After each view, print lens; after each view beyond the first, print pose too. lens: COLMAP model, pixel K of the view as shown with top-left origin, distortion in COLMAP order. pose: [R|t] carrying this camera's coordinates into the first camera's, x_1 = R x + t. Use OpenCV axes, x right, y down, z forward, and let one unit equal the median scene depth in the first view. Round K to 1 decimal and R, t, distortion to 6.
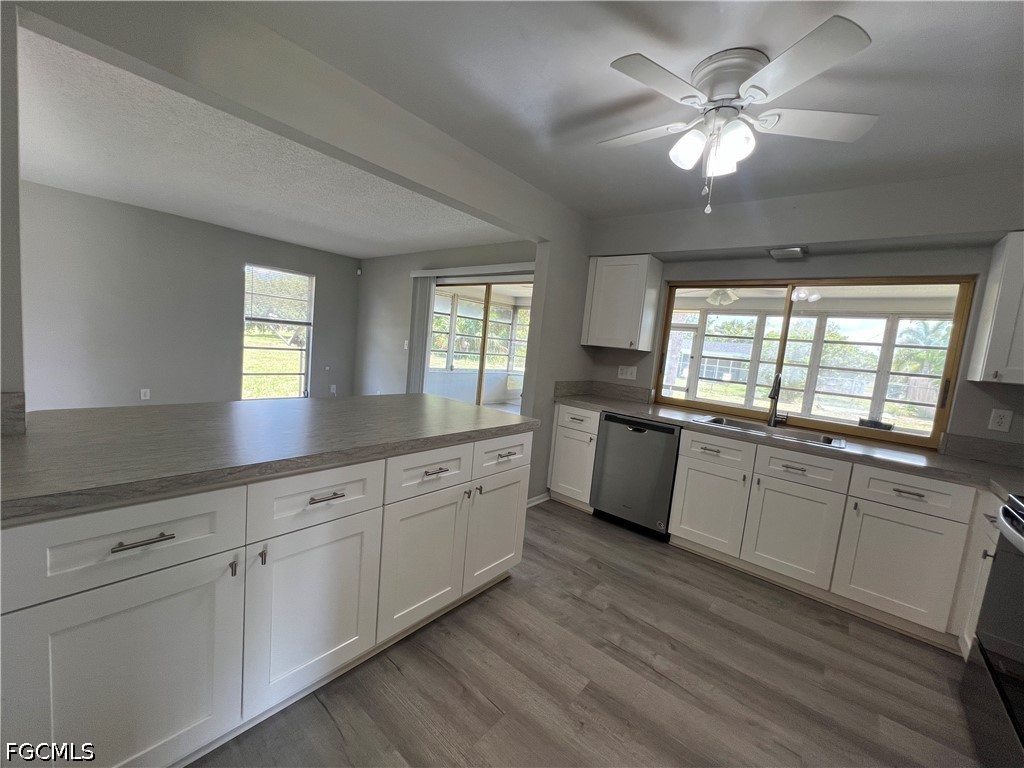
lens RADIAL K [[411.2, 0, 510.2], [0, 411.2, 383.4], [0, 0, 1]] dist [-0.005002, 0.001530]
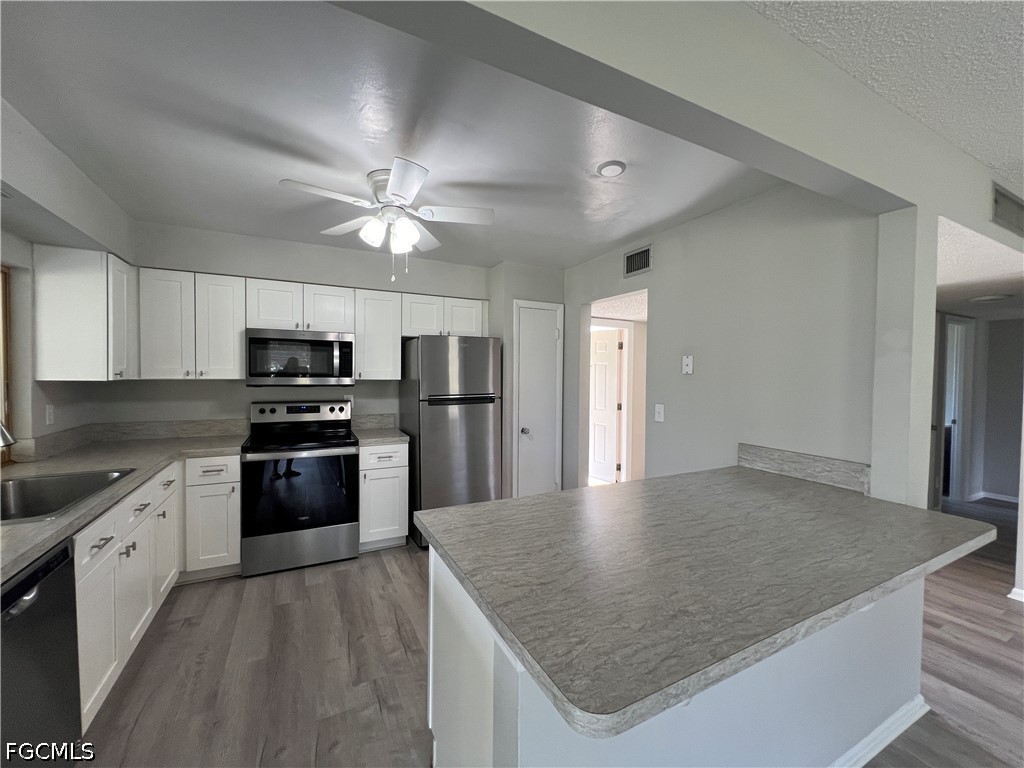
lens RADIAL K [[411.2, 0, 511.0], [0, 411.2, 383.5], [0, 0, 1]] dist [-0.005002, 0.001530]
pose [[-0.917649, -0.114629, 0.380500, -0.197405], [-0.059726, 0.986401, 0.153123, -0.150366], [-0.392878, 0.117788, -0.912016, 1.005902]]
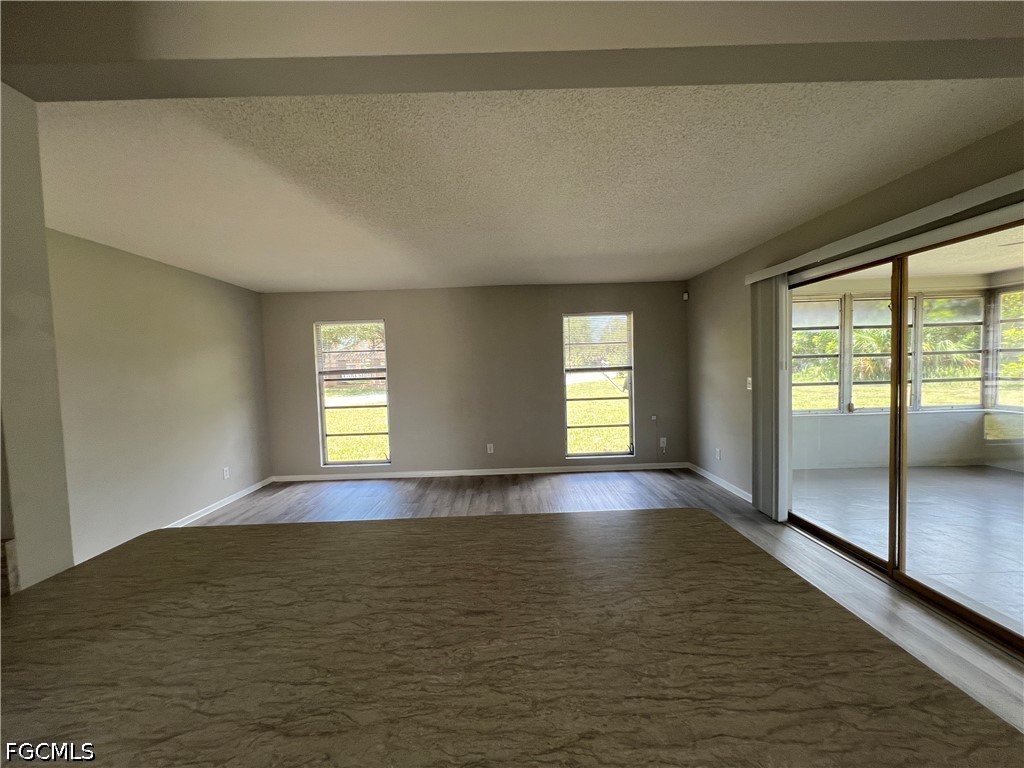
lens RADIAL K [[411.2, 0, 510.9], [0, 411.2, 383.8], [0, 0, 1]] dist [-0.005002, 0.001530]
pose [[0.645026, -0.079123, -0.760054, 0.016107], [0.017633, 0.995901, -0.088711, -0.068400], [0.763958, 0.043819, 0.643777, 0.439422]]
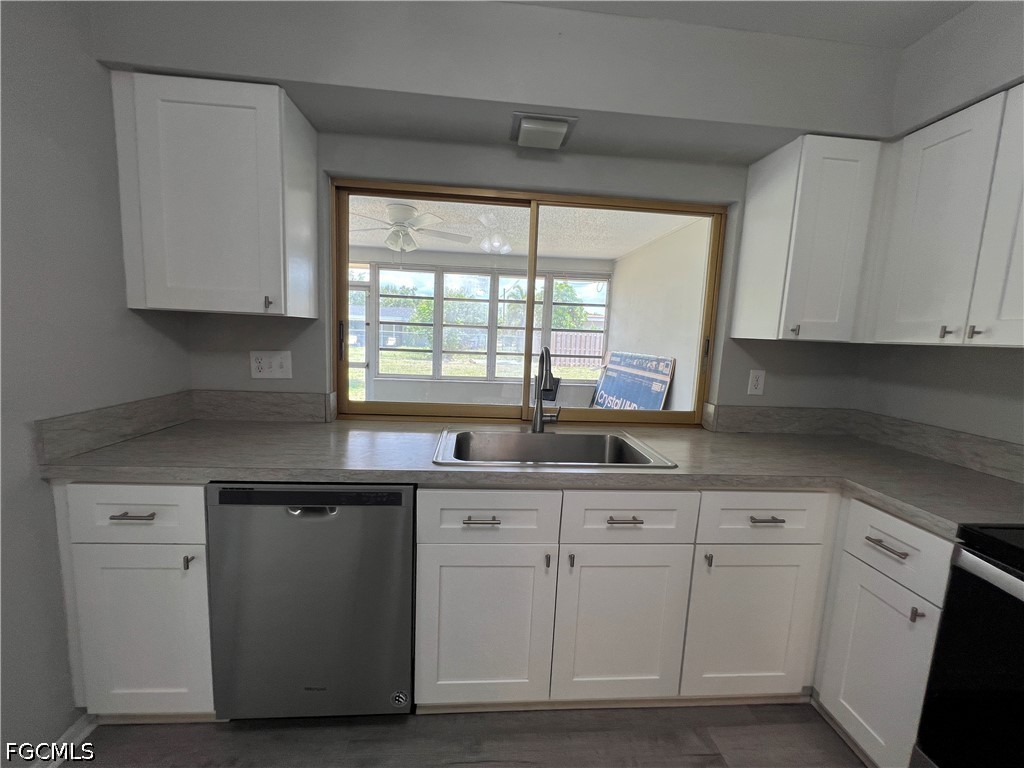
lens RADIAL K [[411.2, 0, 510.6], [0, 411.2, 384.2], [0, 0, 1]] dist [-0.005002, 0.001530]
pose [[0.712241, -0.150747, 0.685557, 0.164692], [0.093592, 0.988341, 0.120091, -0.038459], [-0.695668, -0.021371, 0.718045, 0.501319]]
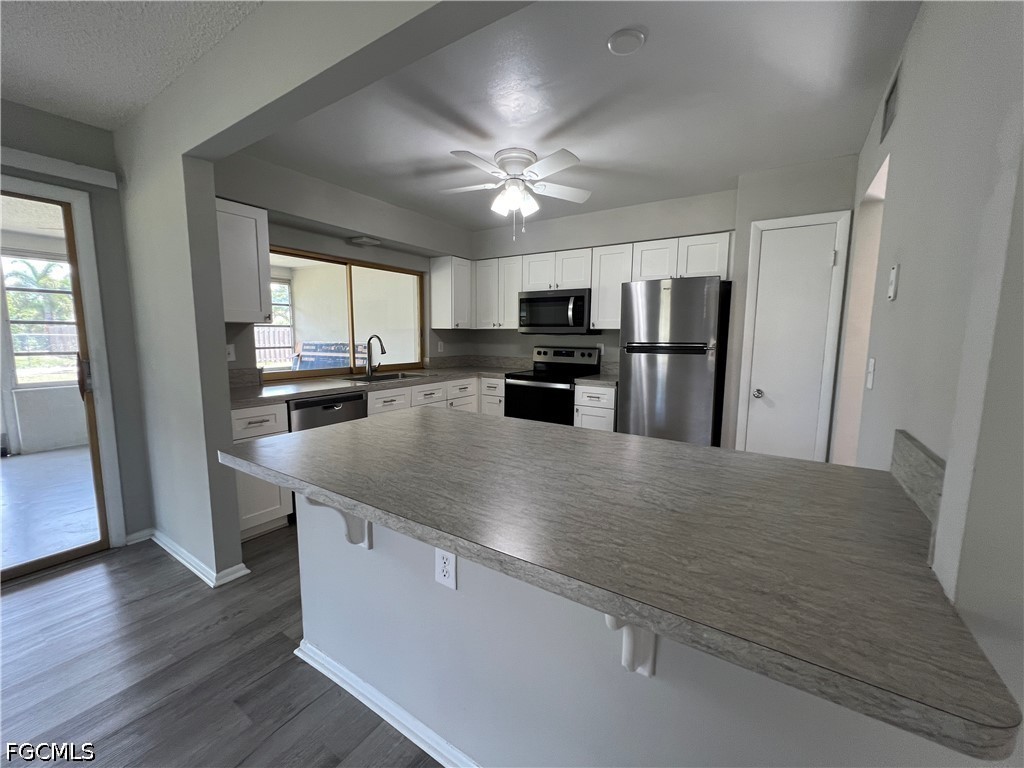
lens RADIAL K [[411.2, 0, 510.2], [0, 411.2, 383.2], [0, 0, 1]] dist [-0.005002, 0.001530]
pose [[-0.116395, -0.212494, 0.970205, -0.591450], [0.078656, 0.971805, 0.222281, -0.109779], [-0.990084, 0.102185, -0.096400, 0.589804]]
